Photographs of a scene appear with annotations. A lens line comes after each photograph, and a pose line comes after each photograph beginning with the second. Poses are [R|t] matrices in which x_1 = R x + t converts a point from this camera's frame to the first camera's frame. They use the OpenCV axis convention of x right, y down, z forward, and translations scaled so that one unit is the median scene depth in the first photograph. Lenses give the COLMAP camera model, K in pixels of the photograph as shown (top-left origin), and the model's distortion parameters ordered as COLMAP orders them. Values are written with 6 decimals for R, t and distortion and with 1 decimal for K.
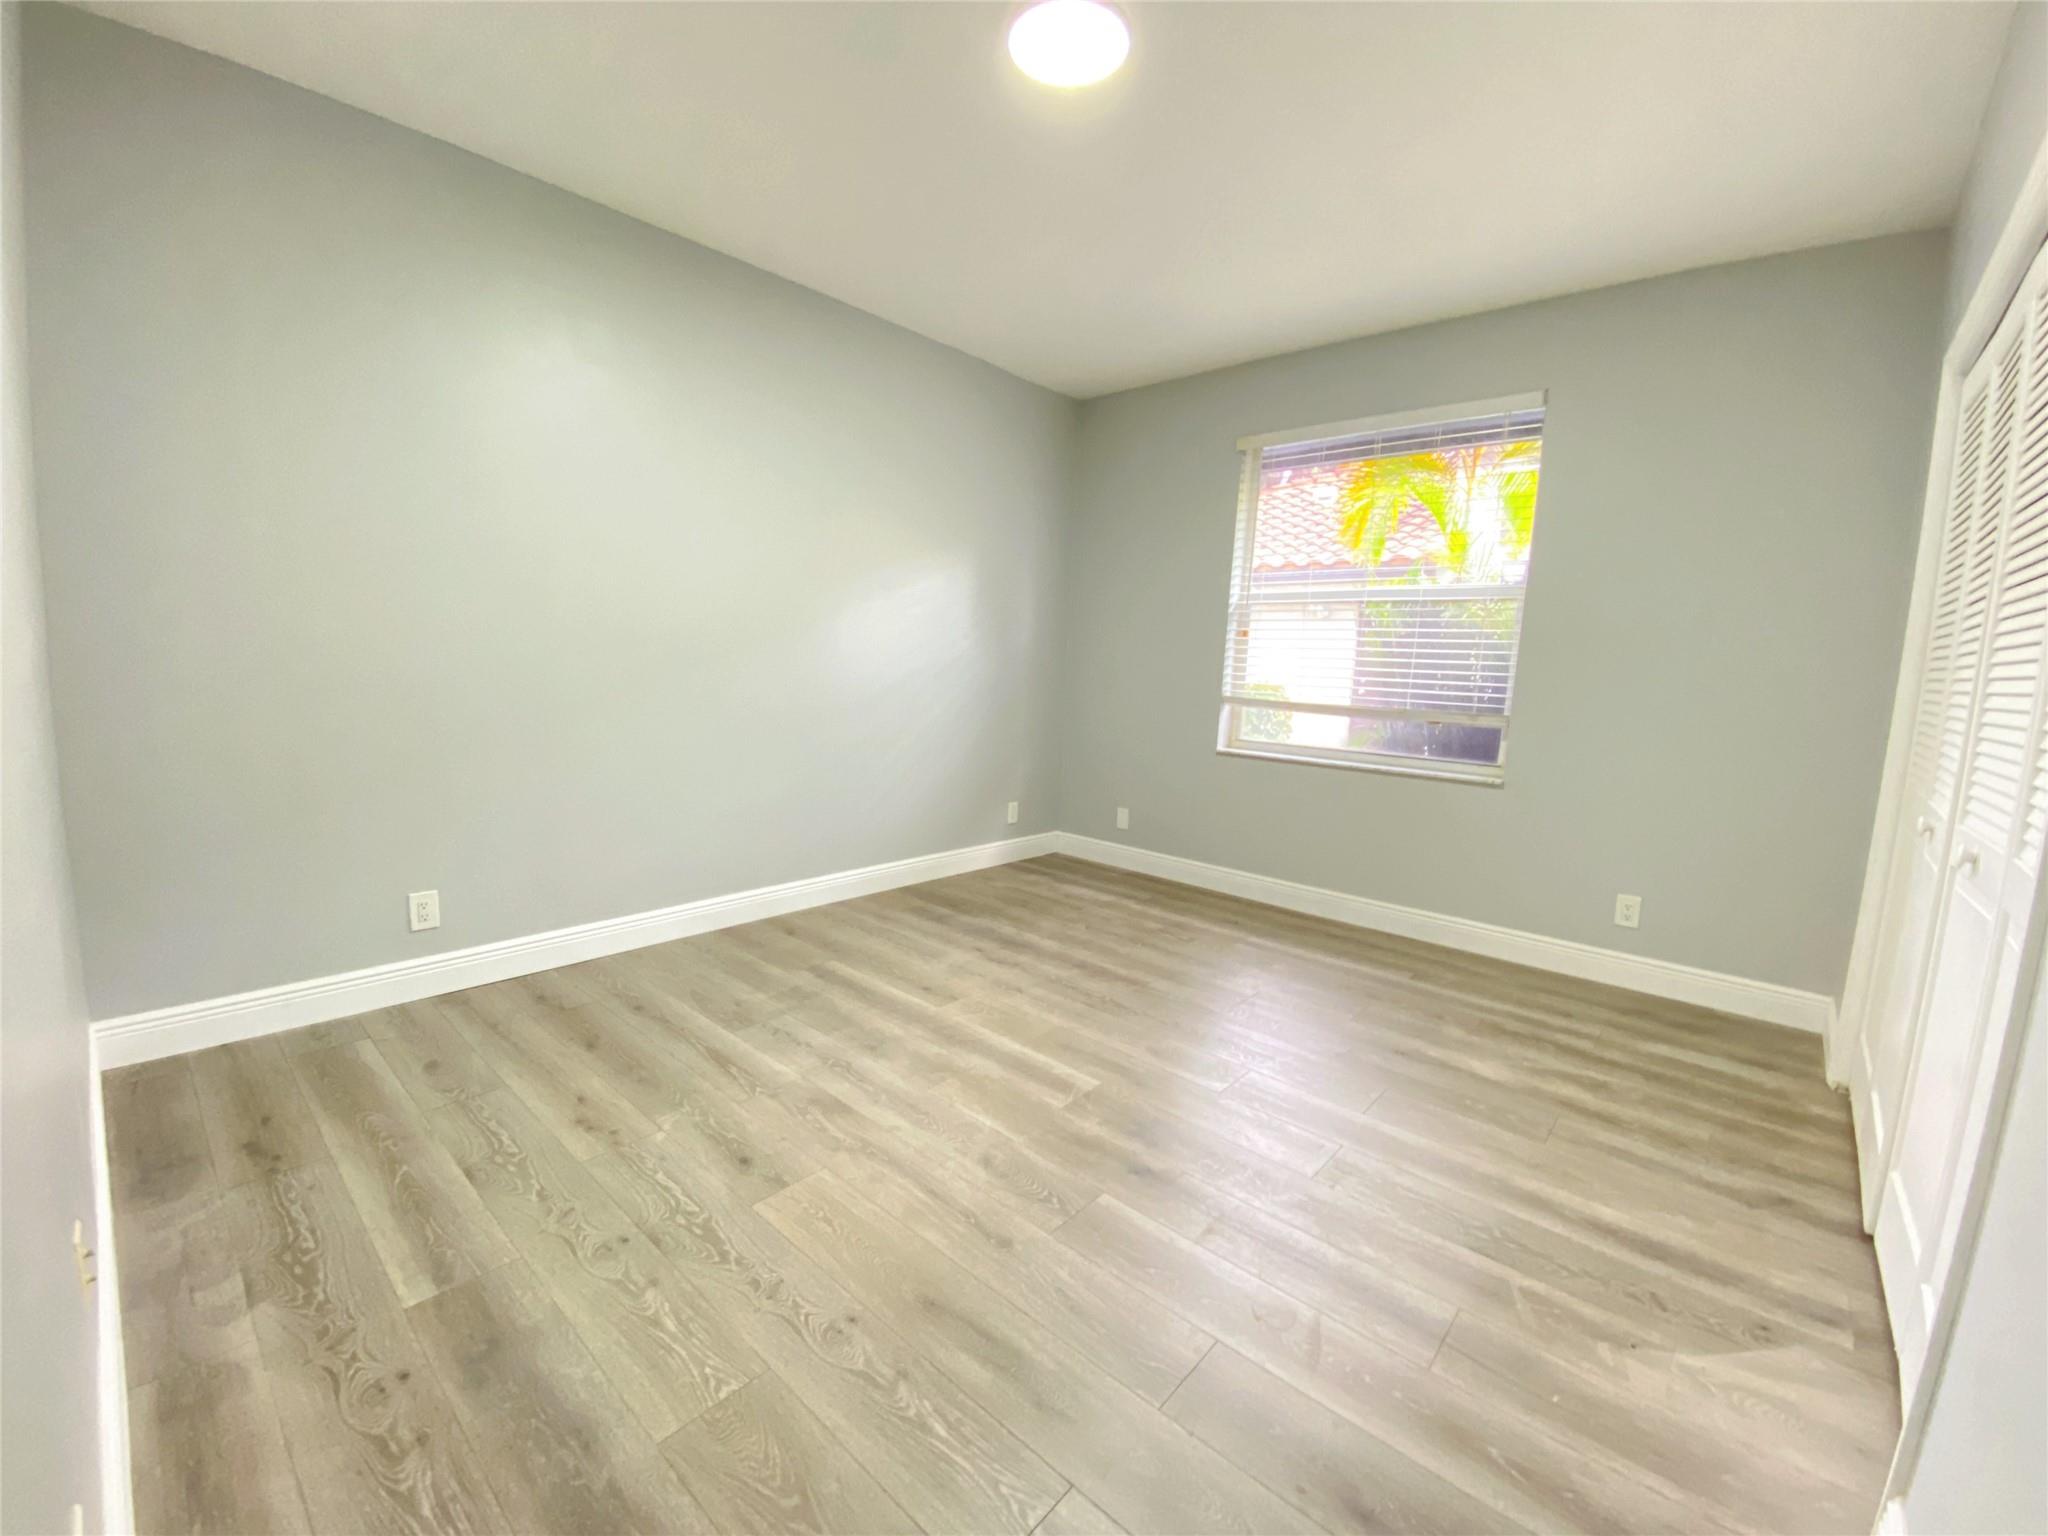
lens RADIAL K [[826.1, 0, 1044.2], [0, 826.1, 769.2], [0, 0, 1]] dist [-0.049983, -0.000055]
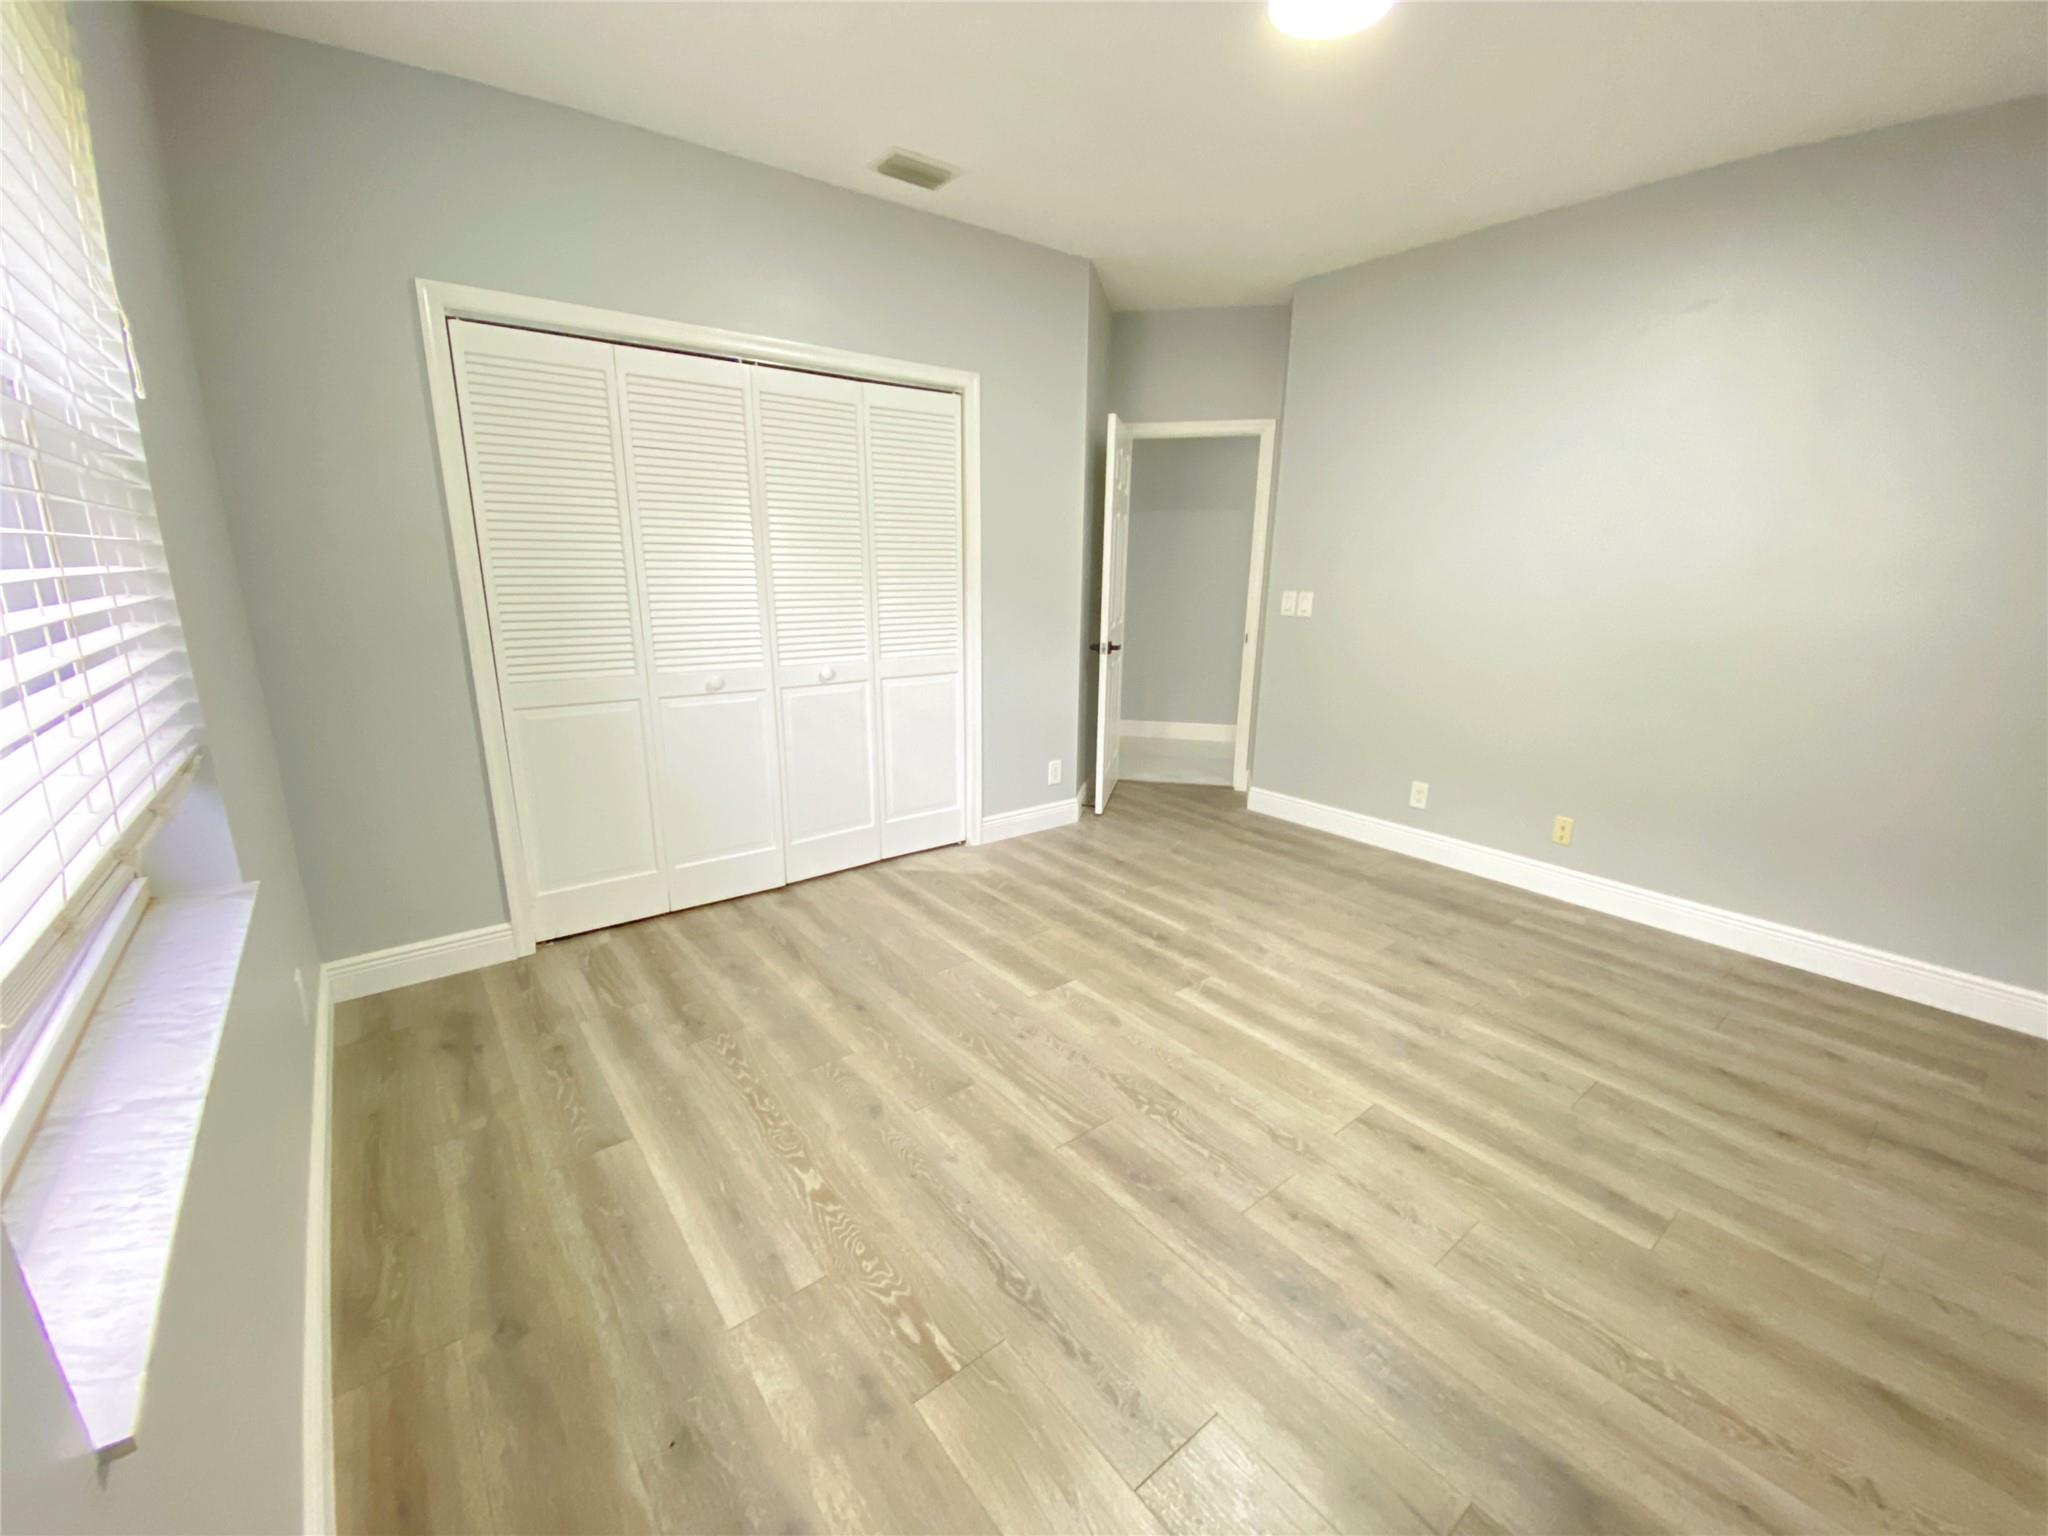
lens RADIAL K [[826.1, 0, 1044.2], [0, 826.1, 769.2], [0, 0, 1]] dist [-0.049983, -0.000055]
pose [[-0.983999, -0.076545, 0.160891, 0.084708], [-0.012048, 0.929530, 0.368550, -0.304681], [-0.177764, 0.360714, -0.915579, 1.863669]]
